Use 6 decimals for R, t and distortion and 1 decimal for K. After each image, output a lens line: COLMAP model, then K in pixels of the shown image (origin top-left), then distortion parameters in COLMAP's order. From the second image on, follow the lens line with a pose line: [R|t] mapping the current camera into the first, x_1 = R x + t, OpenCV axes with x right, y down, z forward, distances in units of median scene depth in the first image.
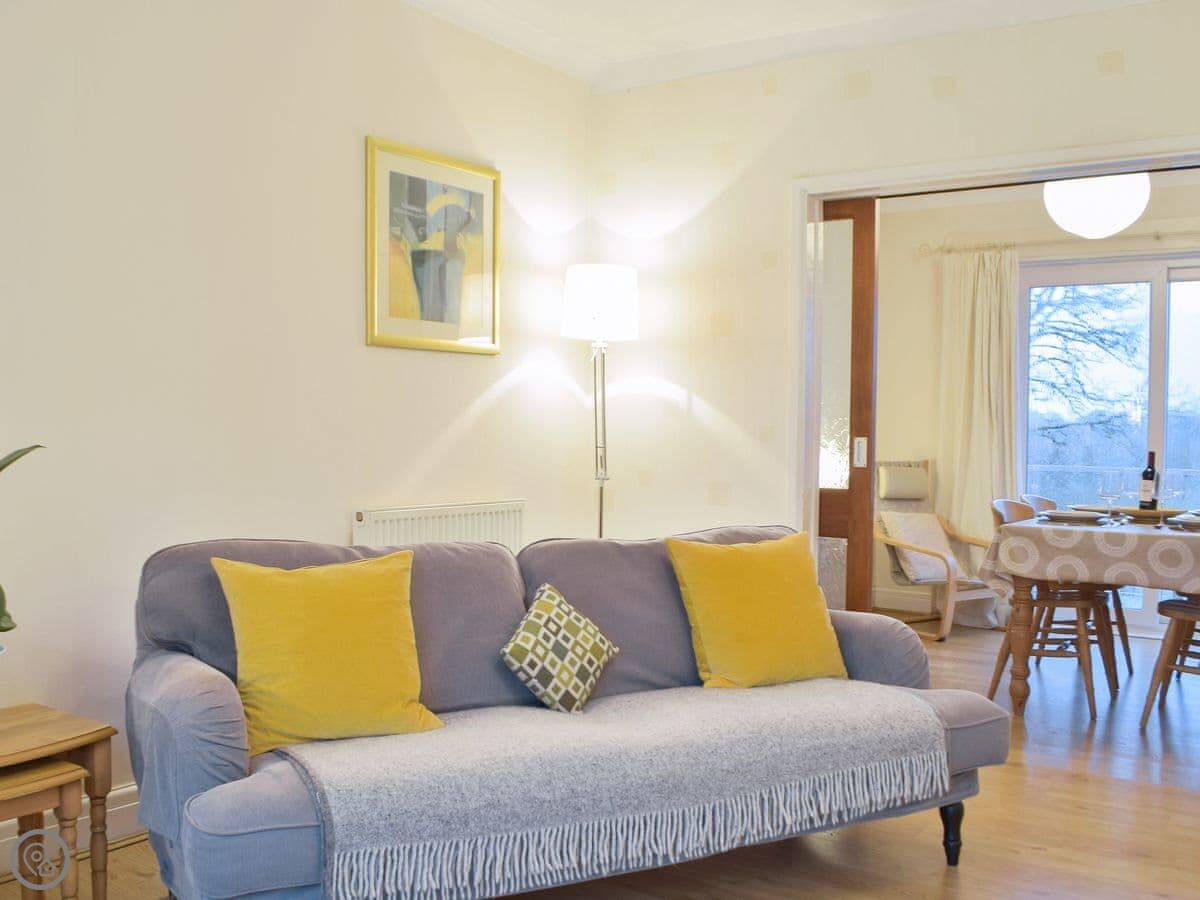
lens RADIAL K [[1223.5, 0, 600.0], [0, 1223.5, 450.0], [0, 0, 1]] dist [-0.016224, -0.017597]
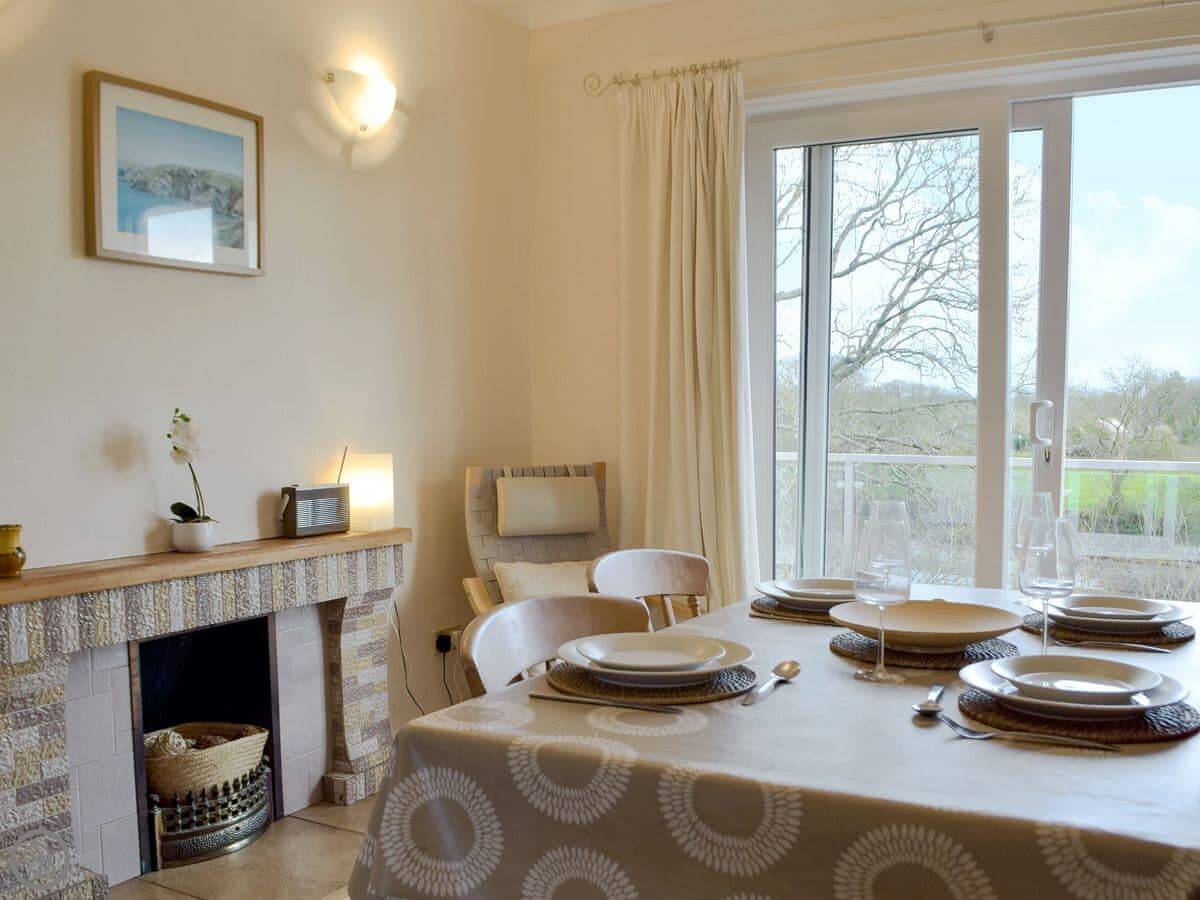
lens RADIAL K [[1223.5, 0, 600.0], [0, 1223.5, 450.0], [0, 0, 1]] dist [-0.016224, -0.017597]
pose [[0.997324, -0.007595, 0.072718, 0.359456], [0.006369, 0.999834, 0.017075, -0.011382], [-0.072836, -0.016566, 0.997206, 0.700996]]
